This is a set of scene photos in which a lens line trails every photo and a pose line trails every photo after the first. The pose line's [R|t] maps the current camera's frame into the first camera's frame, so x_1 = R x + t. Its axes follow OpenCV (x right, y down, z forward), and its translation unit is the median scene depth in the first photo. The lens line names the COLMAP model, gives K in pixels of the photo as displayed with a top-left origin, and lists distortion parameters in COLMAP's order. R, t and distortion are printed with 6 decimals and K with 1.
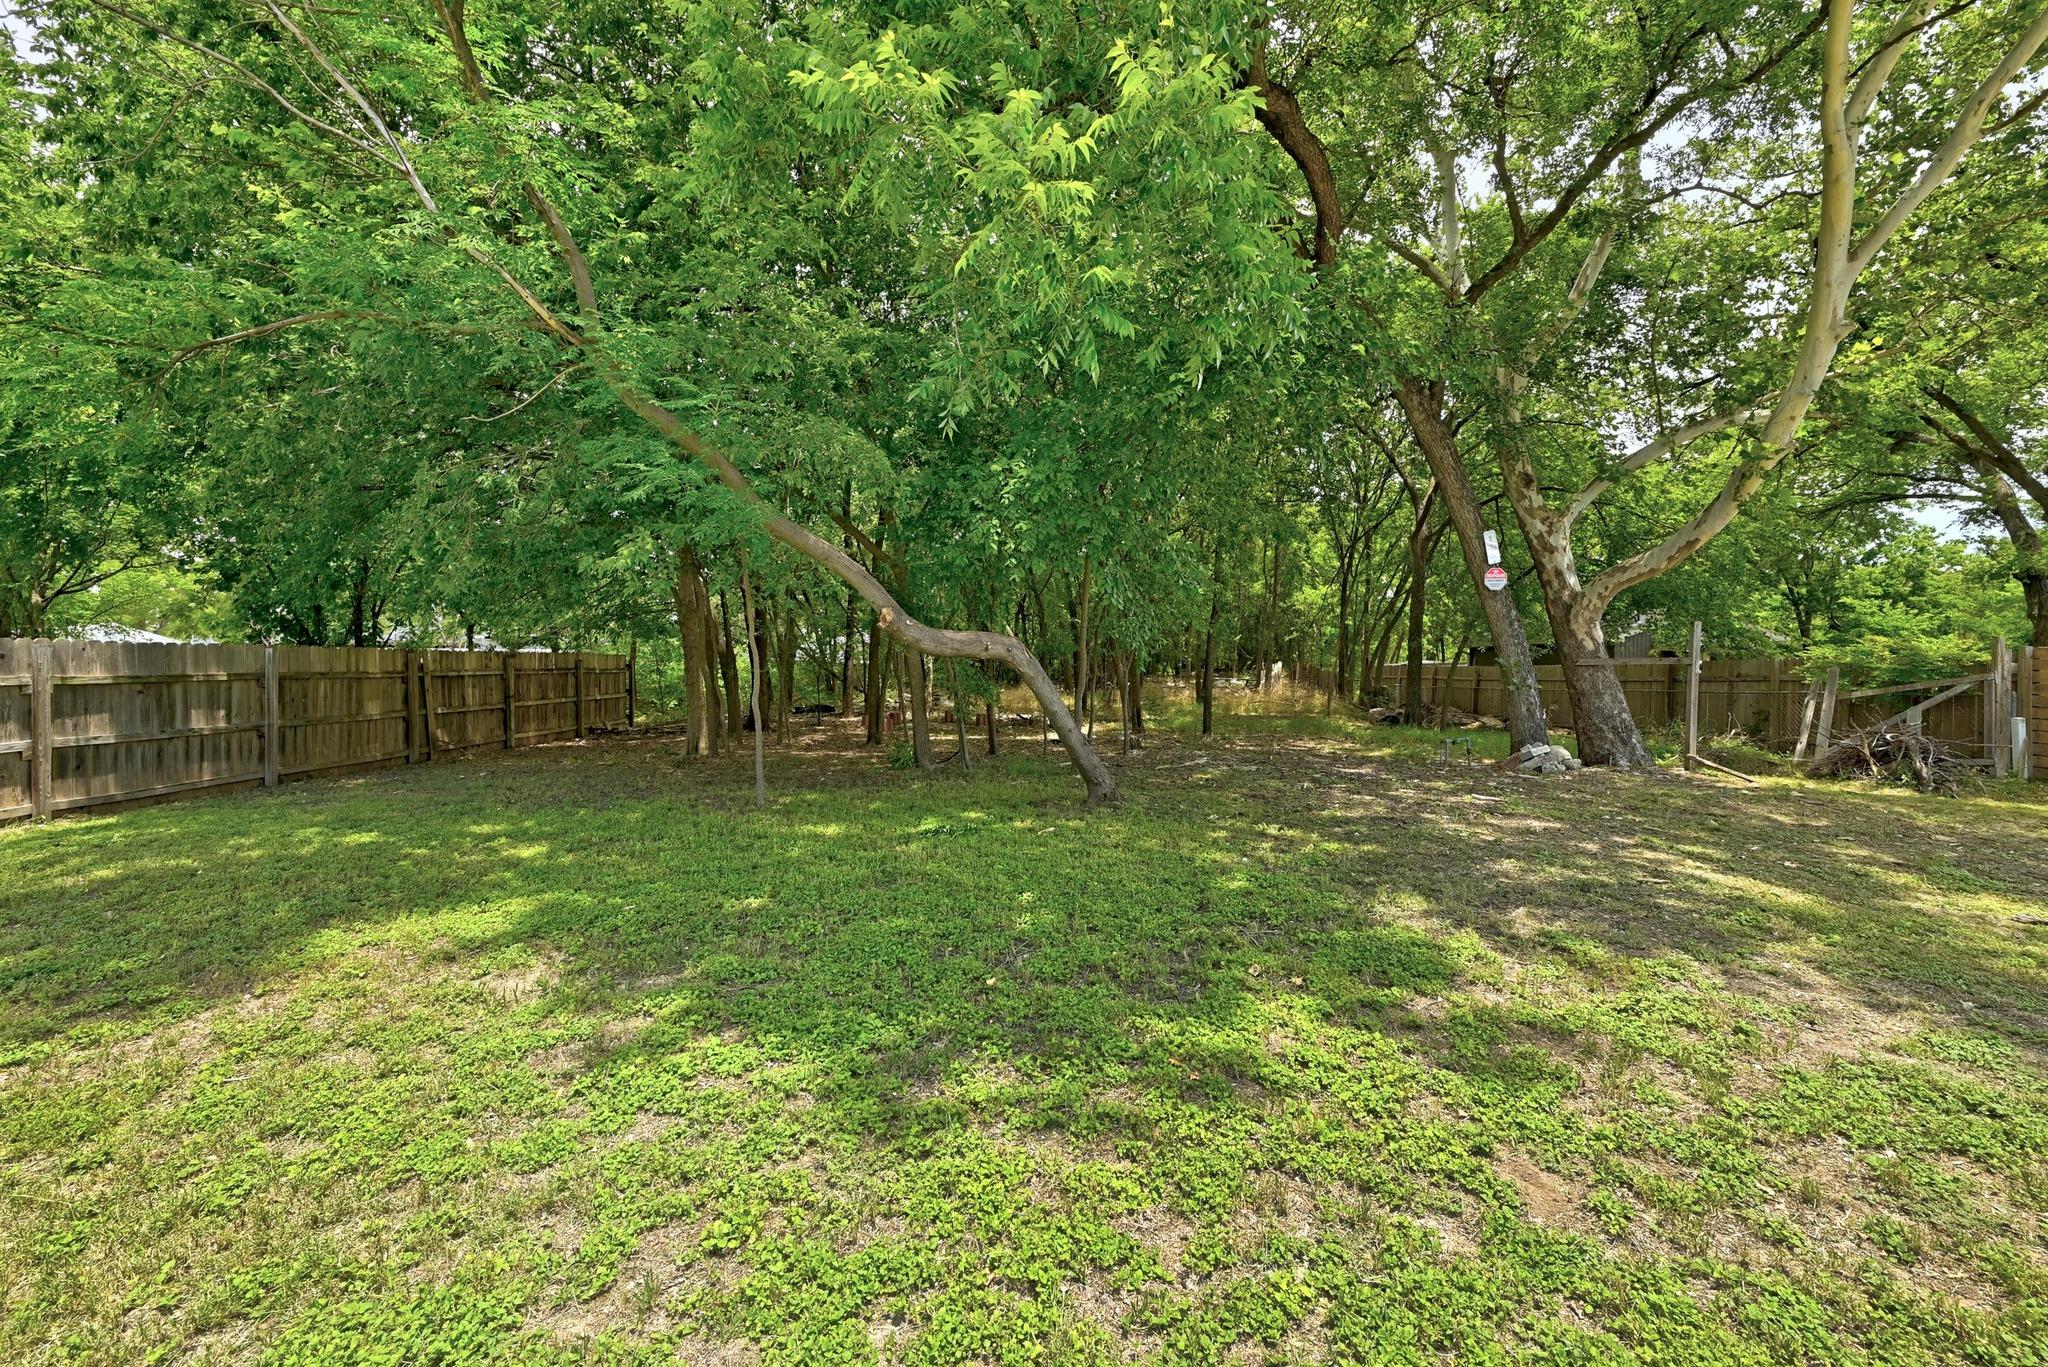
lens RADIAL K [[824.3, 0, 1017.8], [0, 824.3, 672.9], [0, 0, 1]] dist [0.000011, 0.000374]
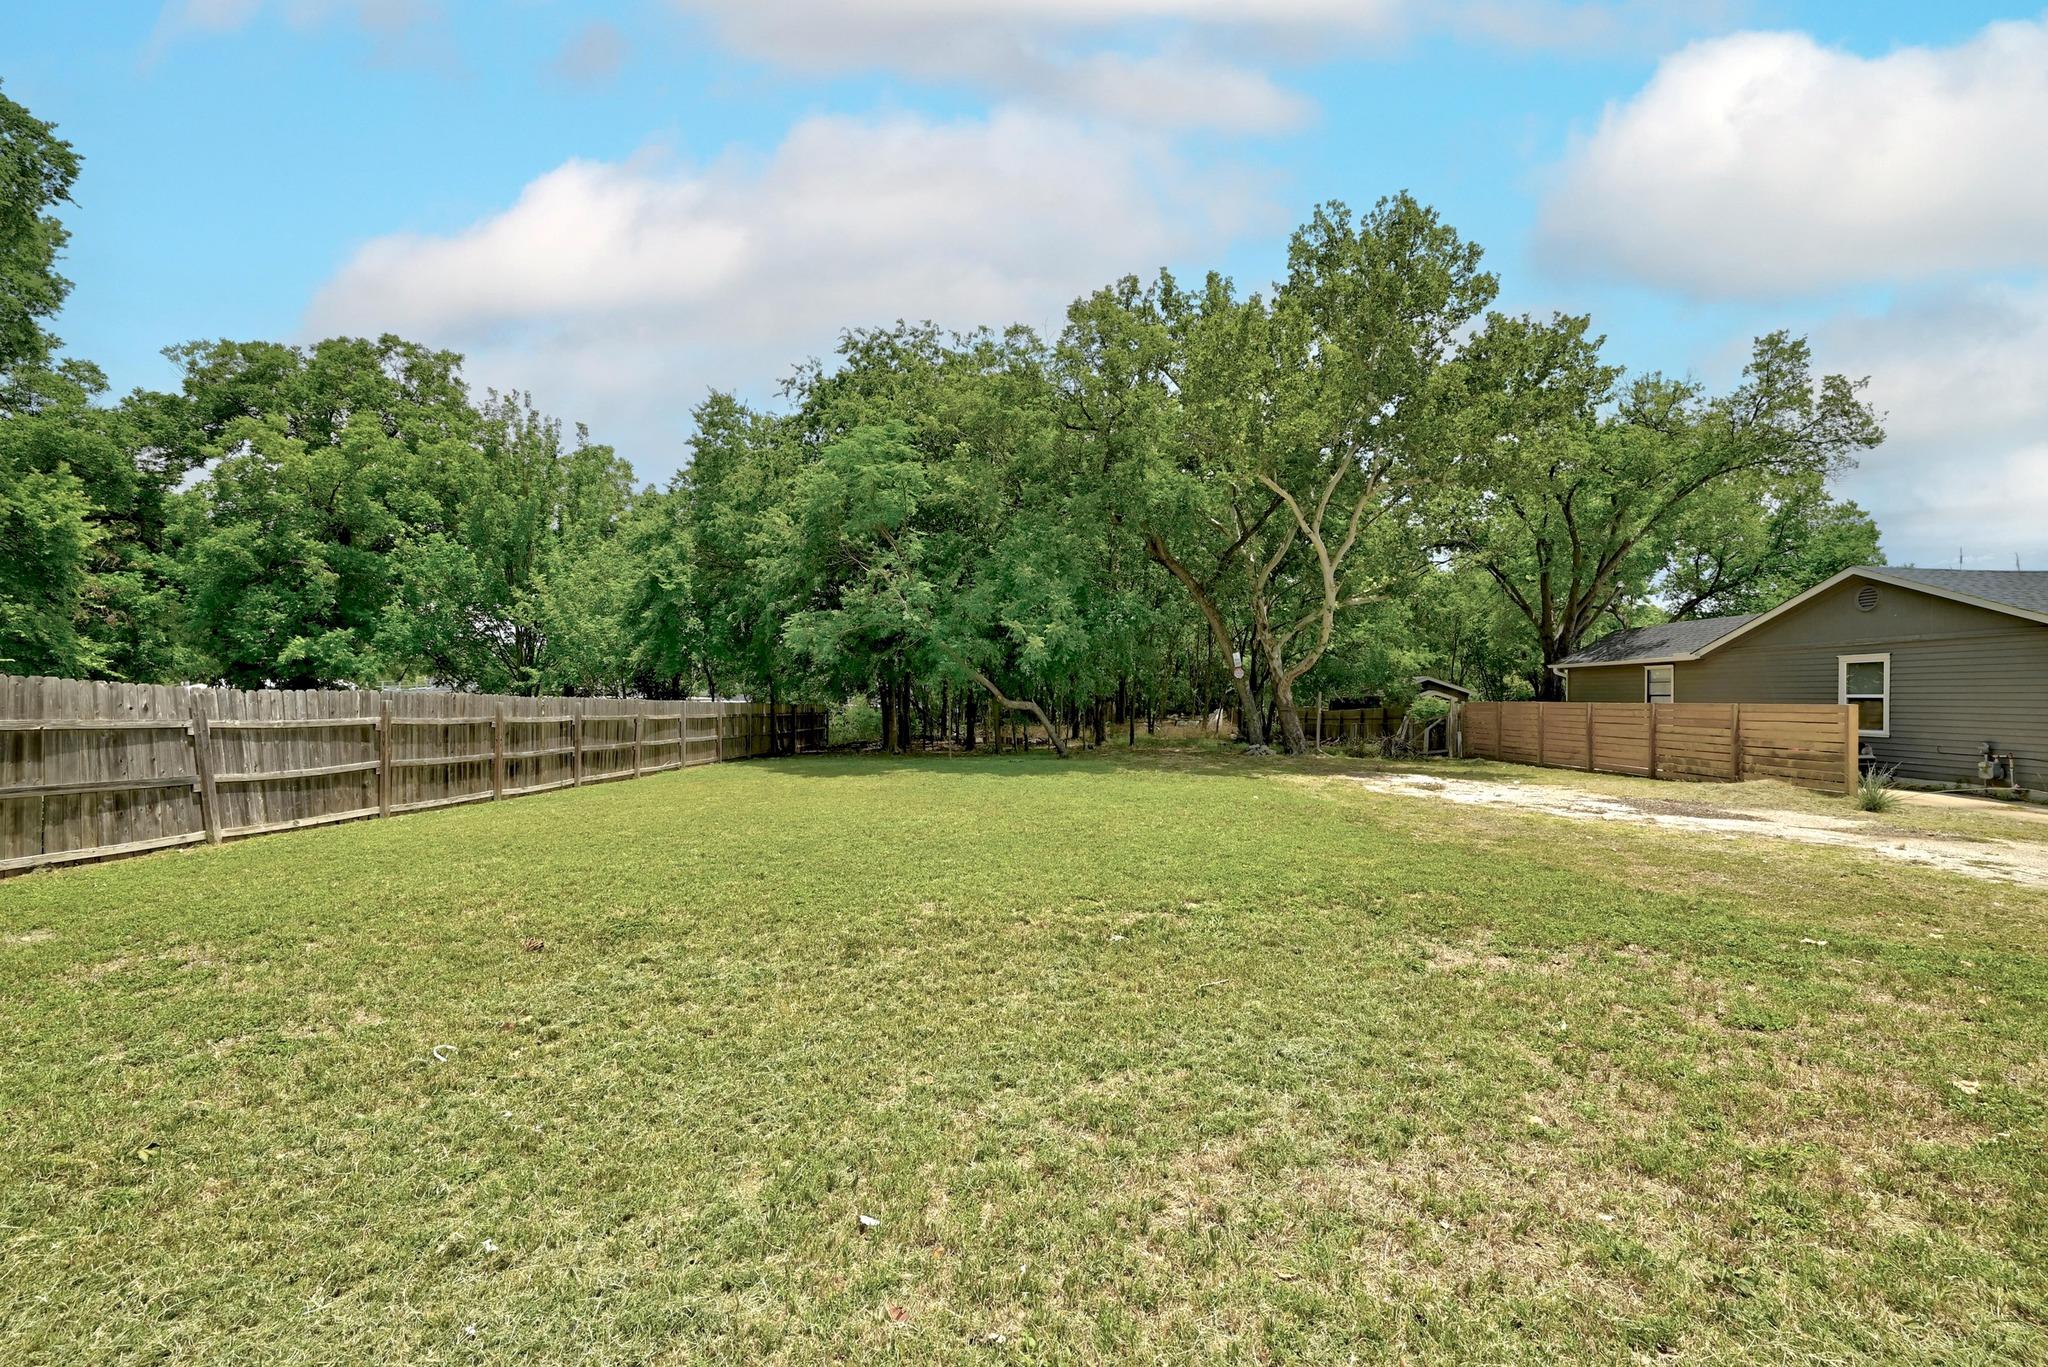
lens RADIAL K [[824.3, 0, 1040.3], [0, 824.3, 693.8], [0, 0, 1]] dist [0.000011, 0.000374]
pose [[0.999996, -0.002894, 0.000618, 0.007463], [0.002911, 0.999556, -0.029639, 0.007799], [-0.000532, 0.029641, 0.999560, -0.920230]]
